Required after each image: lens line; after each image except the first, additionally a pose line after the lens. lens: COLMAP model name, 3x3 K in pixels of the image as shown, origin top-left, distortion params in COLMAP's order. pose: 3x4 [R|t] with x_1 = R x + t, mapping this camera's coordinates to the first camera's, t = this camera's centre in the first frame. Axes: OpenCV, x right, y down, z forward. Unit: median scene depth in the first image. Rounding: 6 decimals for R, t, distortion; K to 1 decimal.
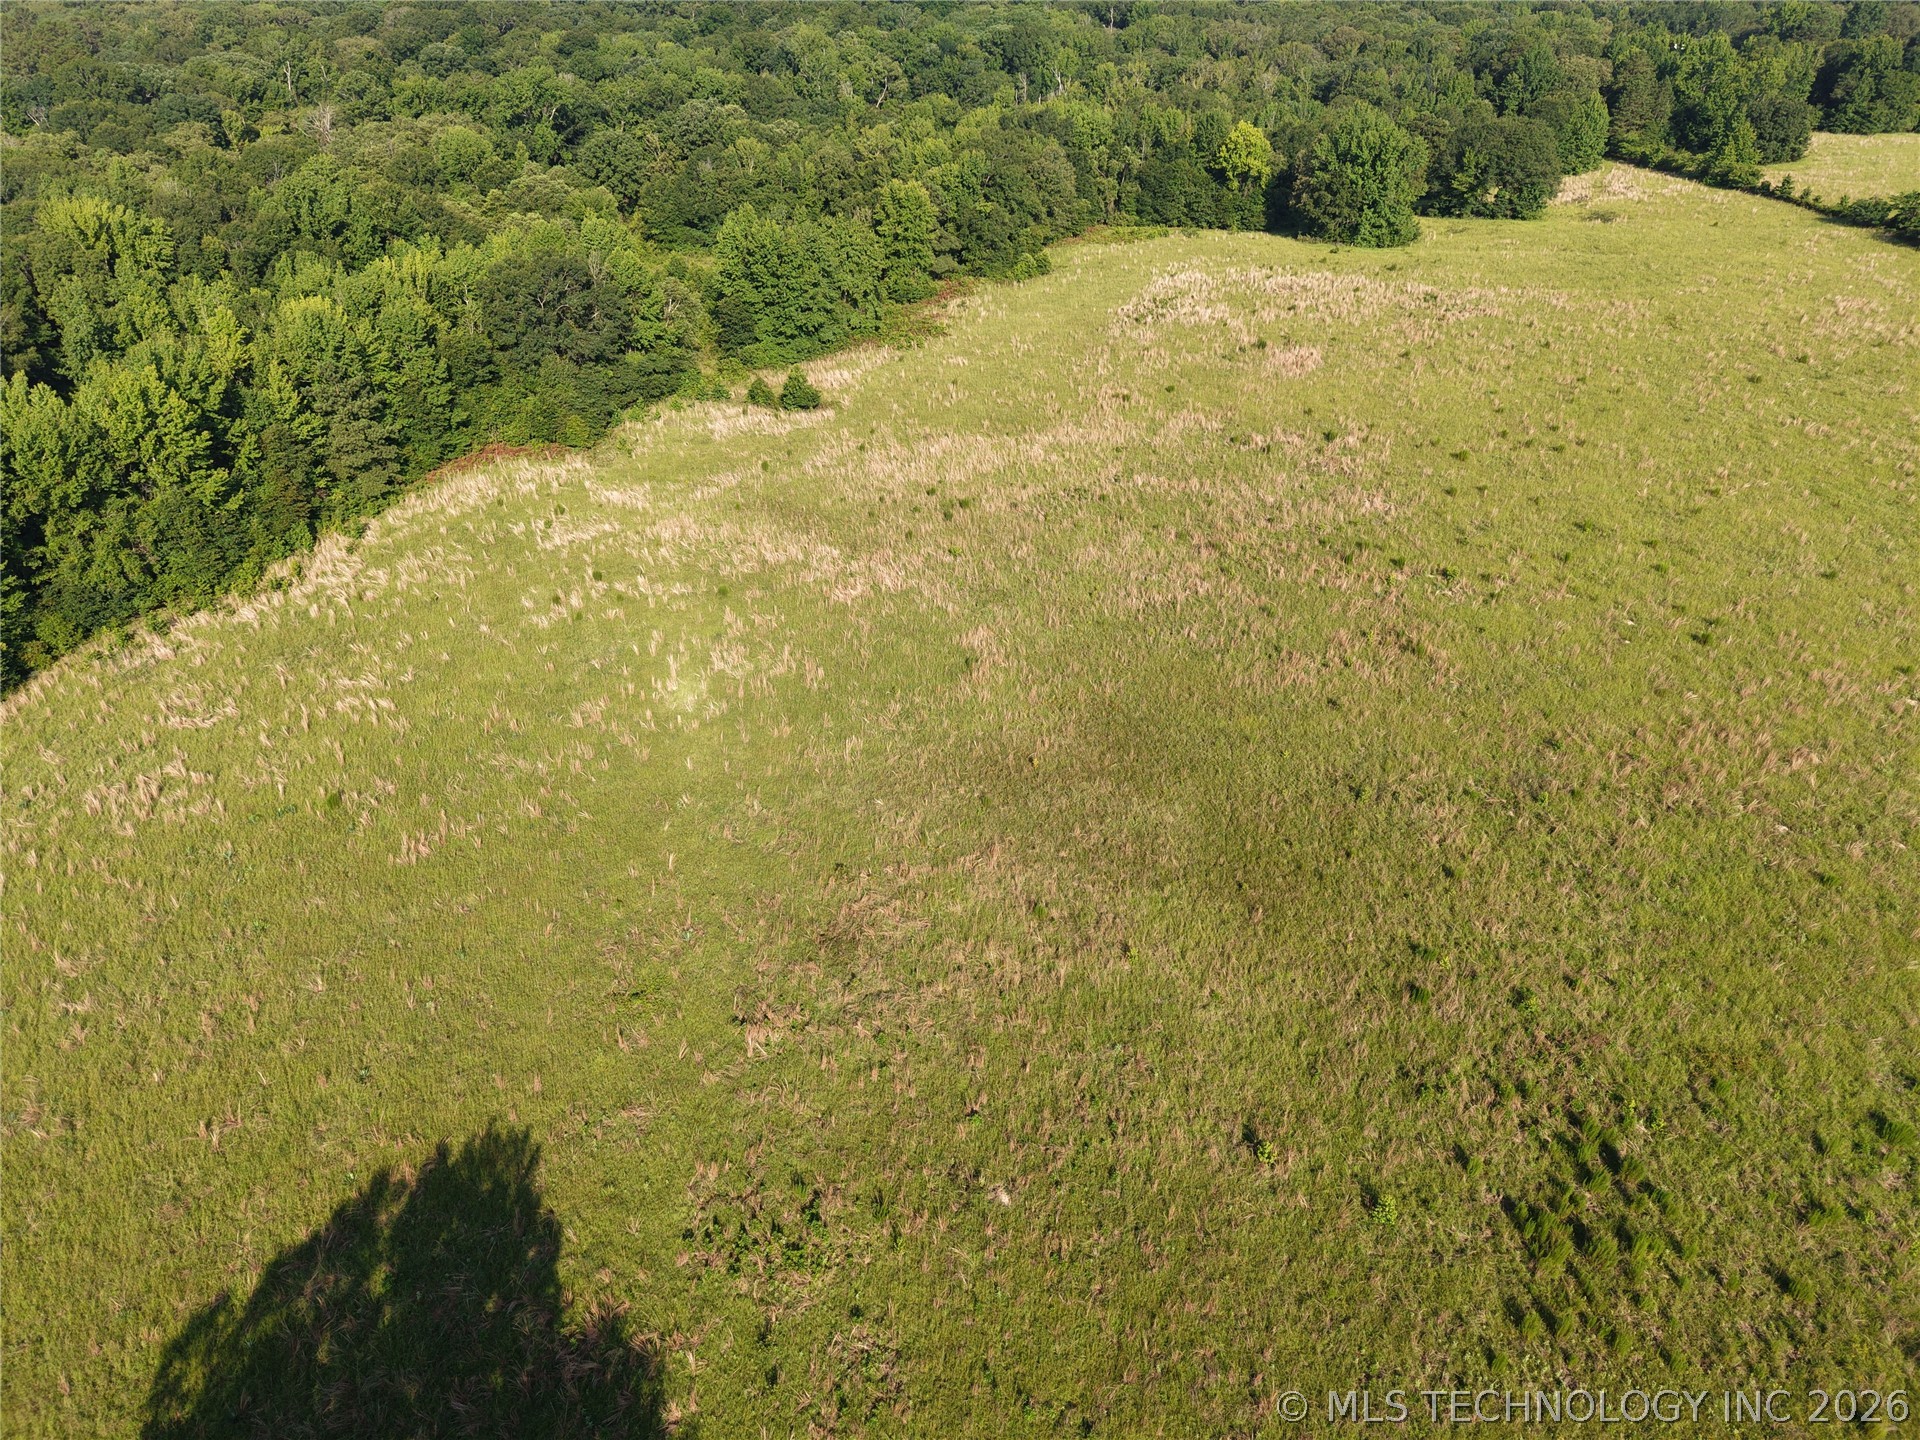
lens RADIAL K [[1284.0, 0, 953.8], [0, 1284.0, 691.4], [0, 0, 1]] dist [0.035574, -0.034544]
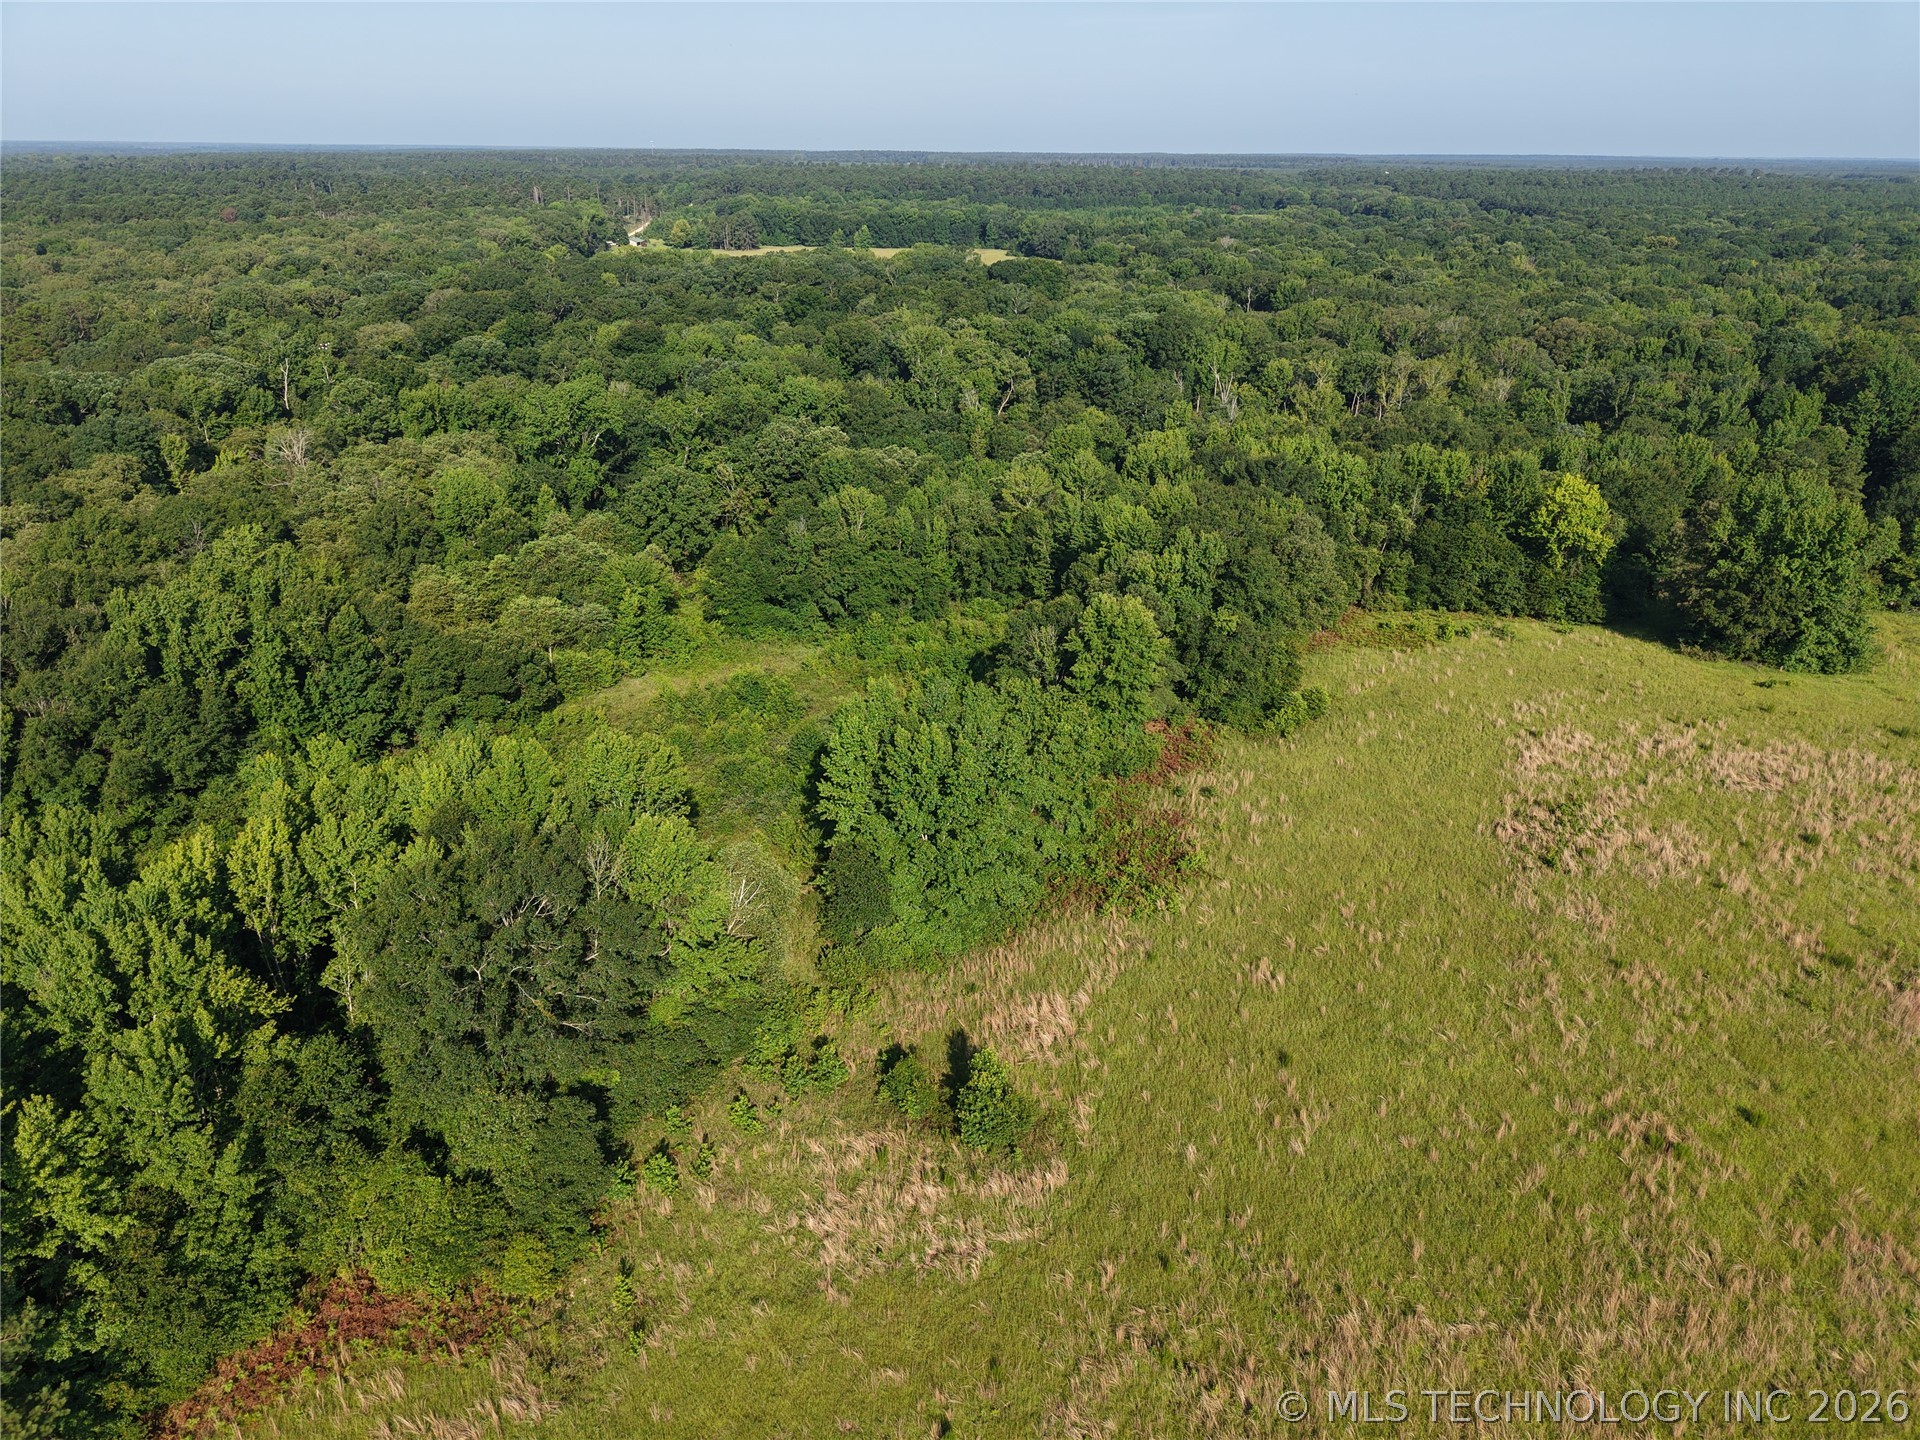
lens RADIAL K [[1284.0, 0, 964.8], [0, 1284.0, 722.6], [0, 0, 1]] dist [0.035574, -0.034544]
pose [[0.999395, 0.013765, -0.031953, -0.066665], [-0.018217, 0.989483, -0.143497, -0.176748], [0.029641, 0.143992, 0.989135, 0.280233]]
